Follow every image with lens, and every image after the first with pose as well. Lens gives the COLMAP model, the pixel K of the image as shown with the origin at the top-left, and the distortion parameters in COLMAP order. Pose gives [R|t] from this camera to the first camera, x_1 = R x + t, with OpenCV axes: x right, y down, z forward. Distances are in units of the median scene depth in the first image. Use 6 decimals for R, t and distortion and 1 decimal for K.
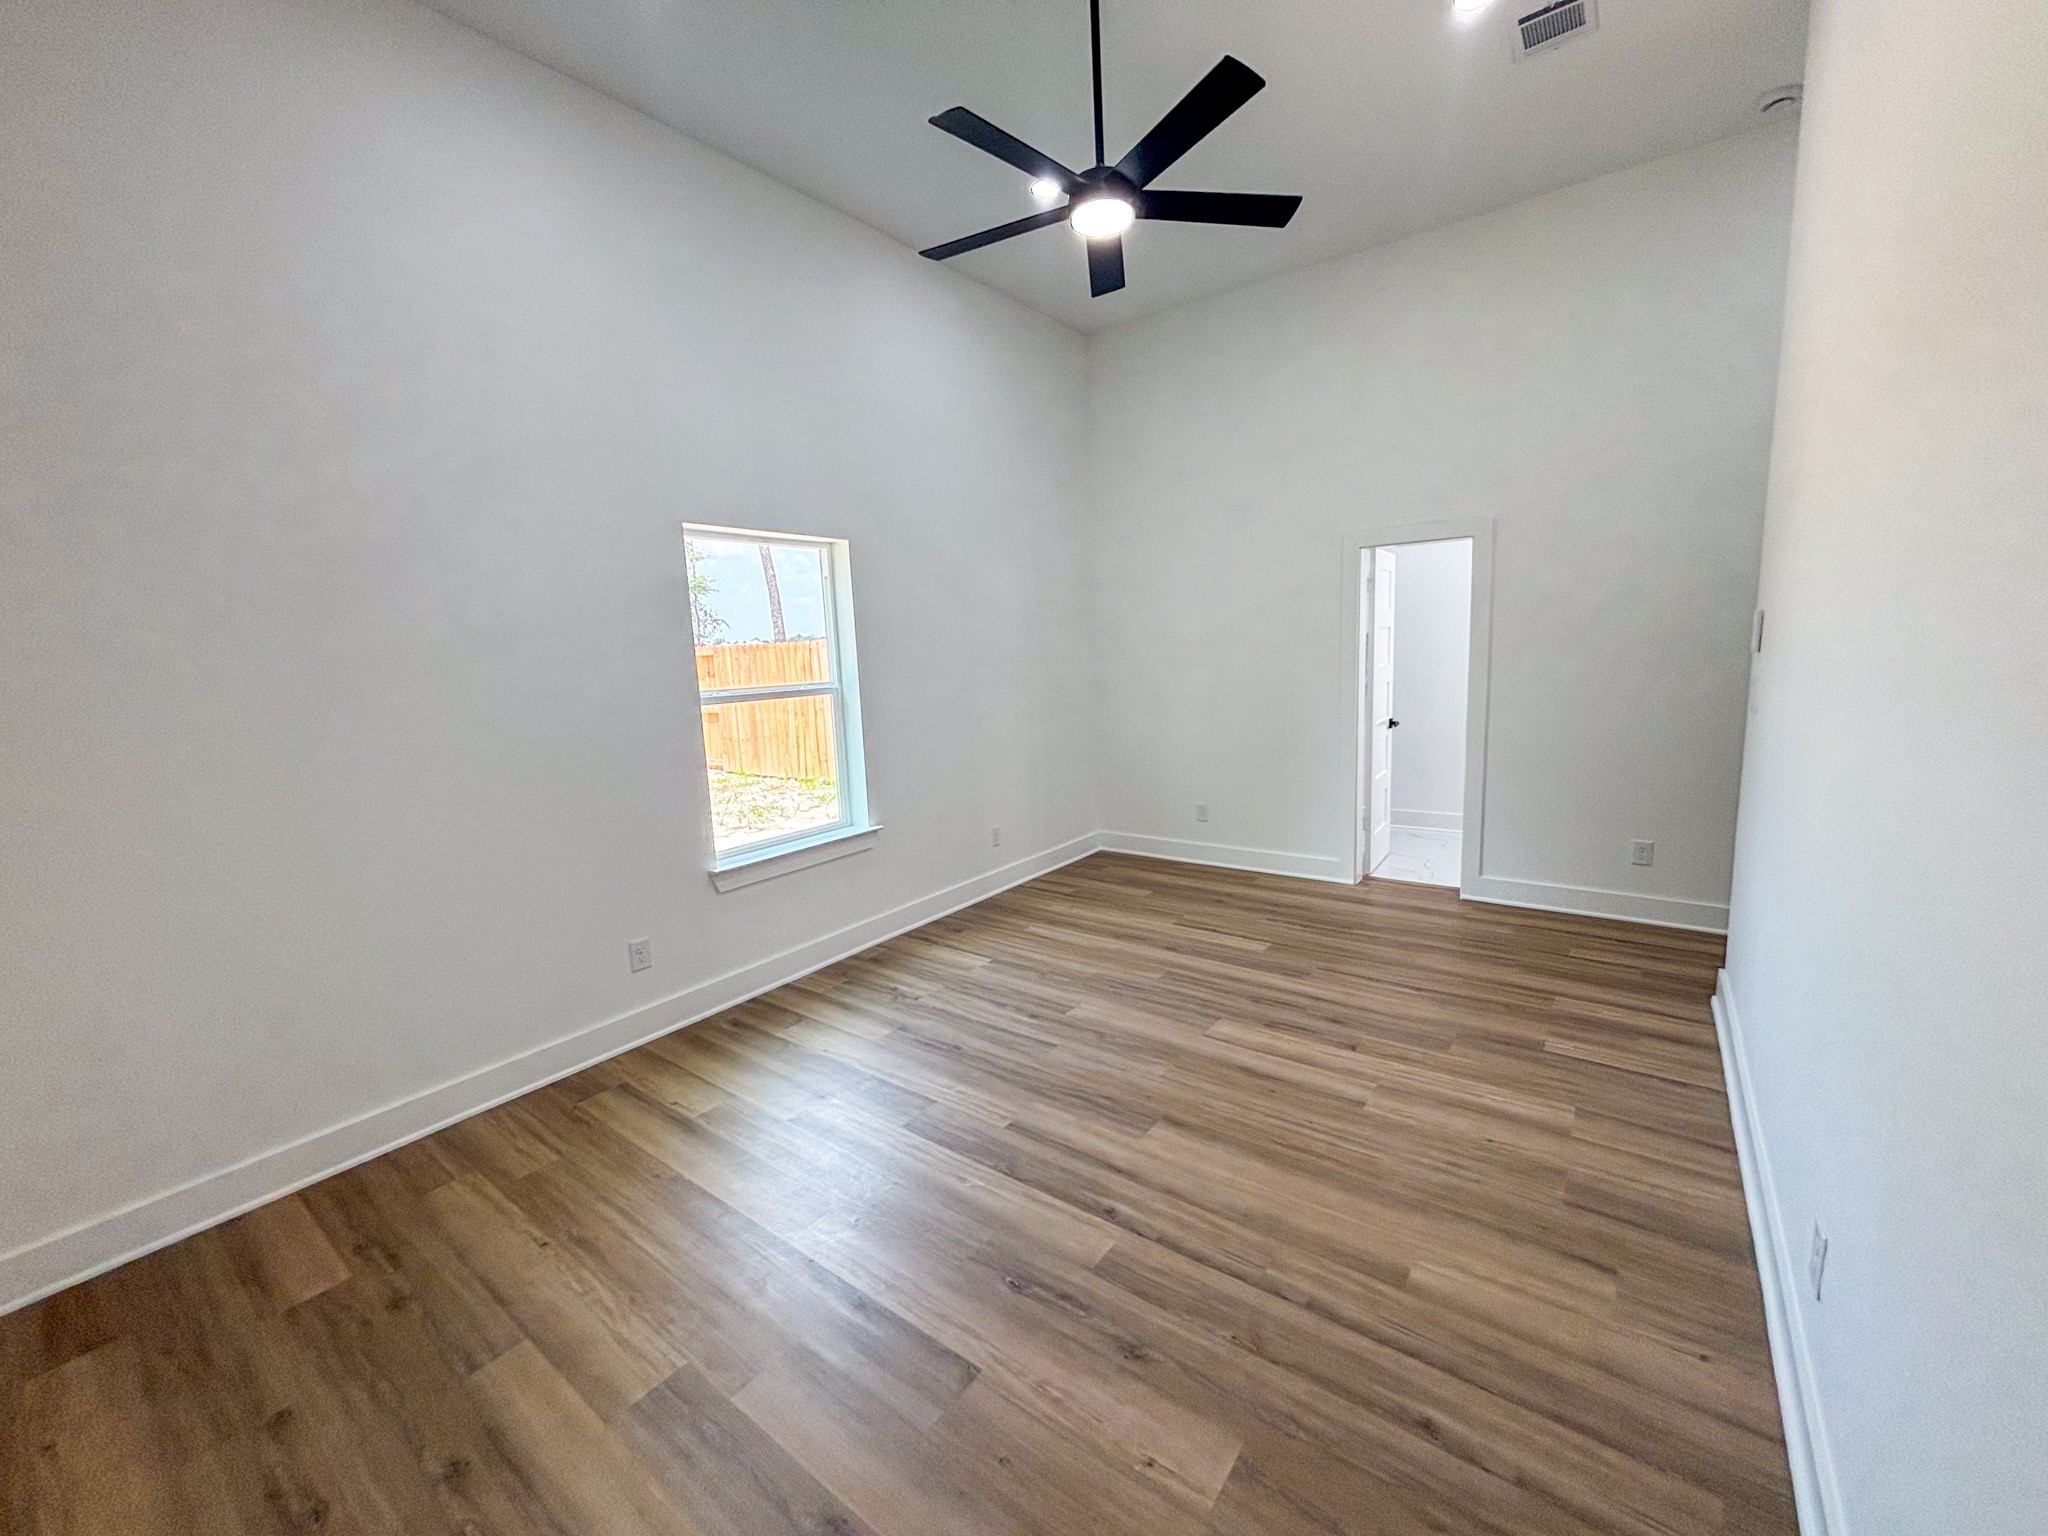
lens RADIAL K [[819.2, 0, 1024.0], [0, 819.2, 768.0], [0, 0, 1]] dist [-0.009315, 0.000042]
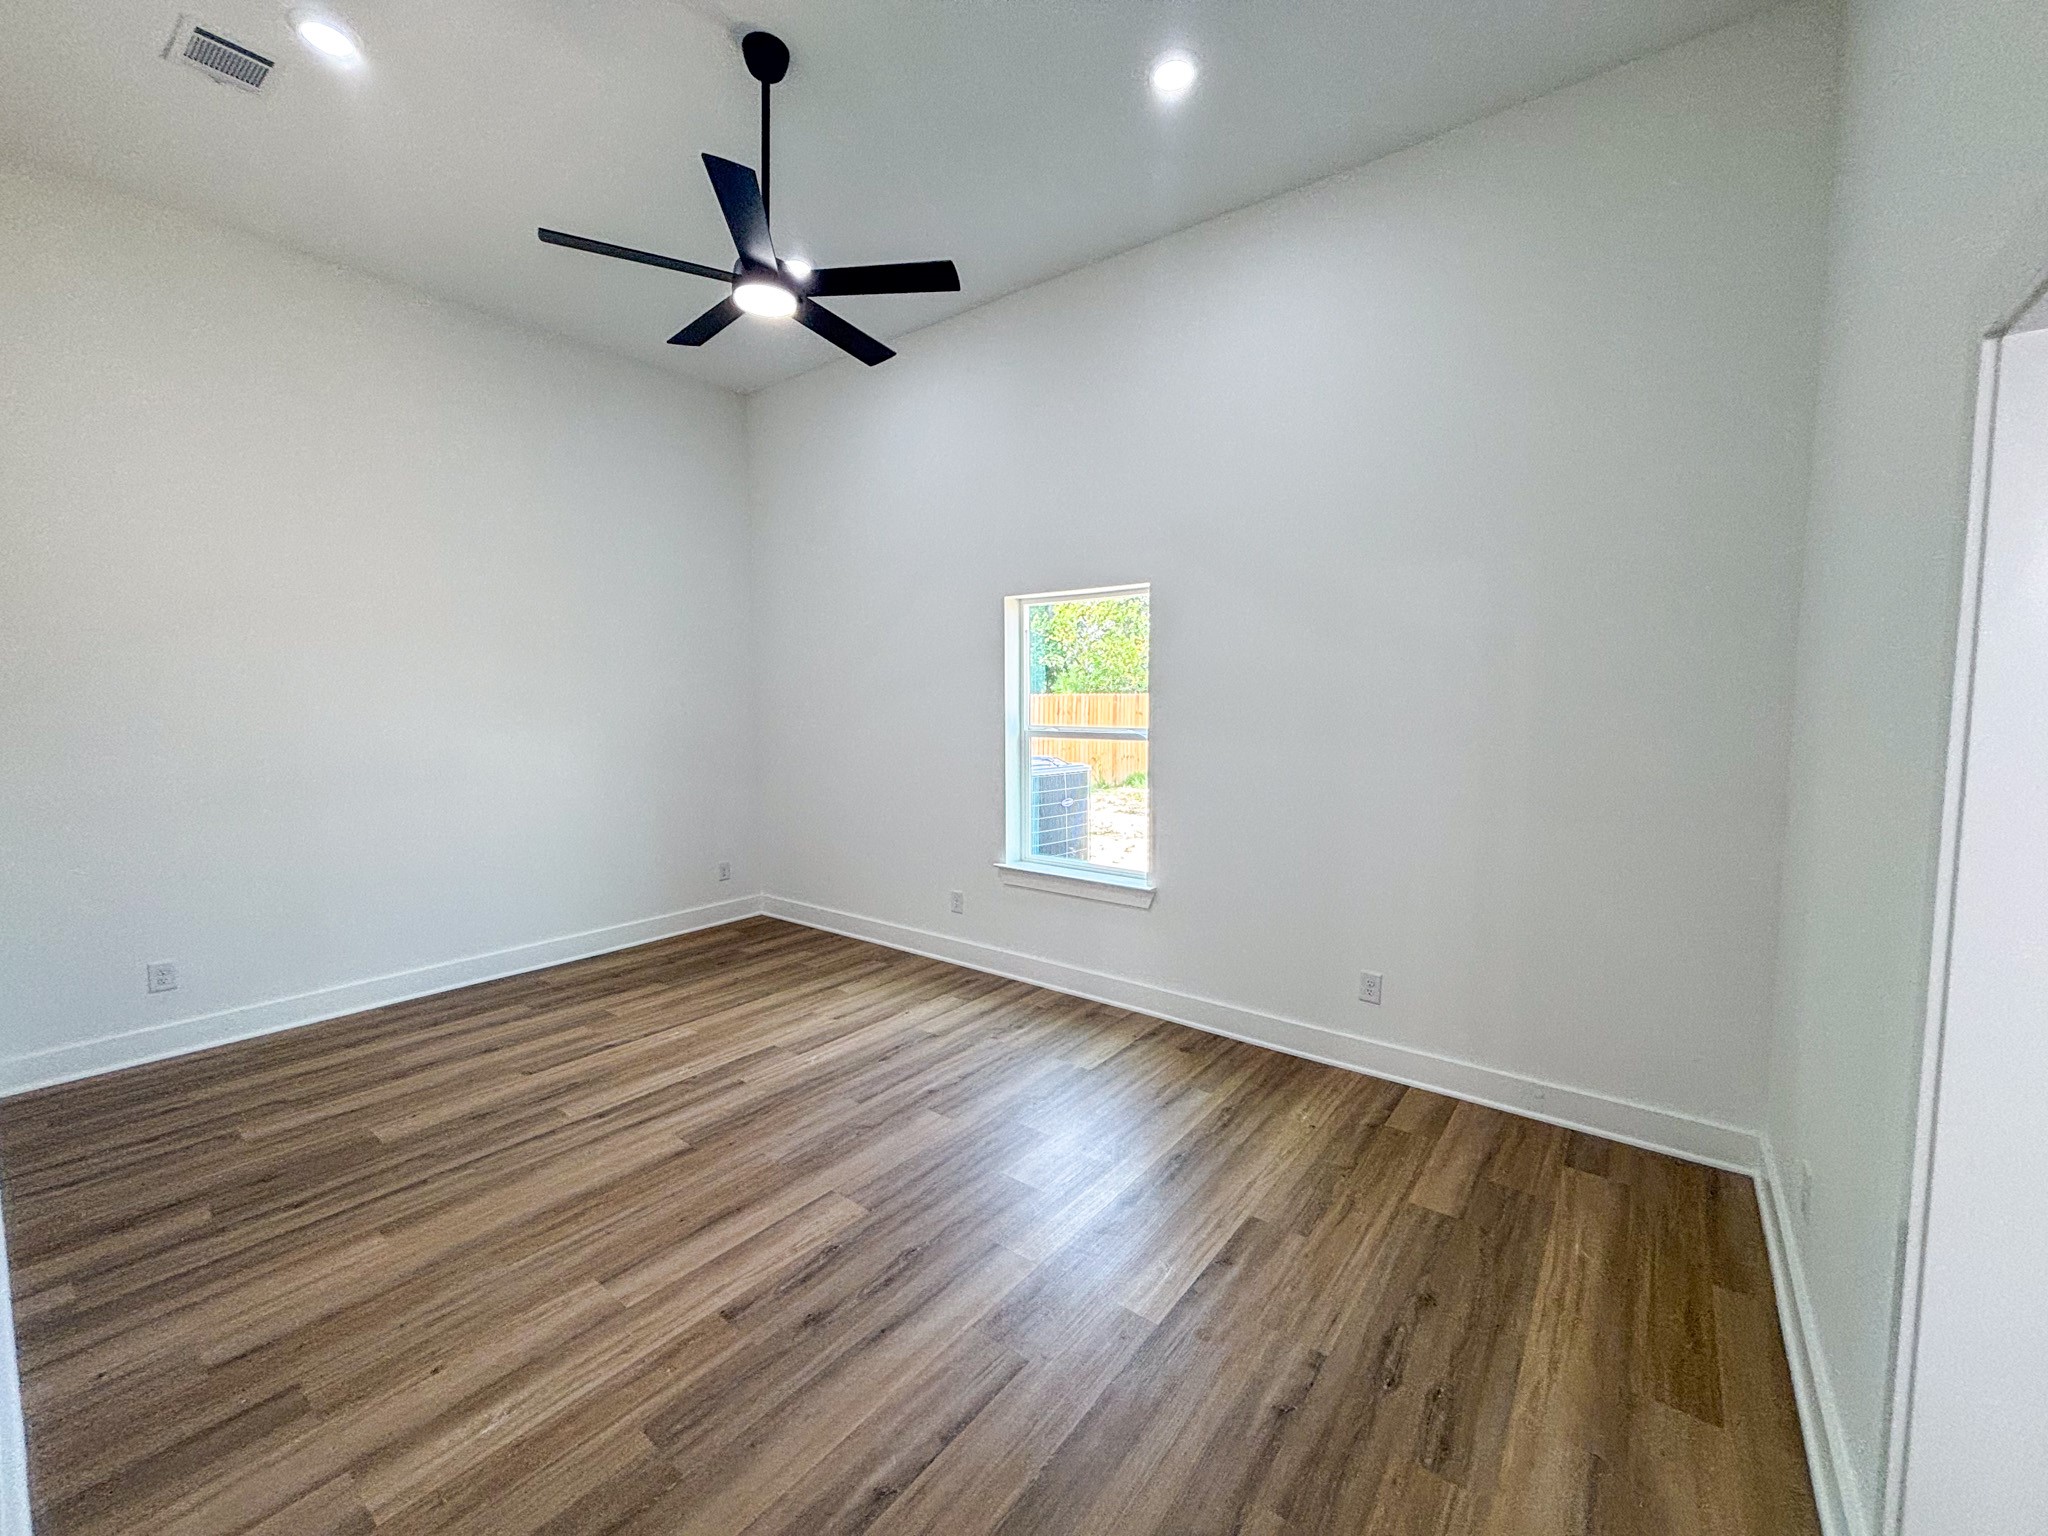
lens RADIAL K [[827.0, 0, 1026.3], [0, 827.0, 765.5], [0, 0, 1]] dist [0.001450, 0.000211]
pose [[-0.010358, 0.129177, -0.991567, 1.053834], [-0.147256, 0.980612, 0.129288, -0.238217], [0.989044, 0.147354, 0.008865, 1.212842]]
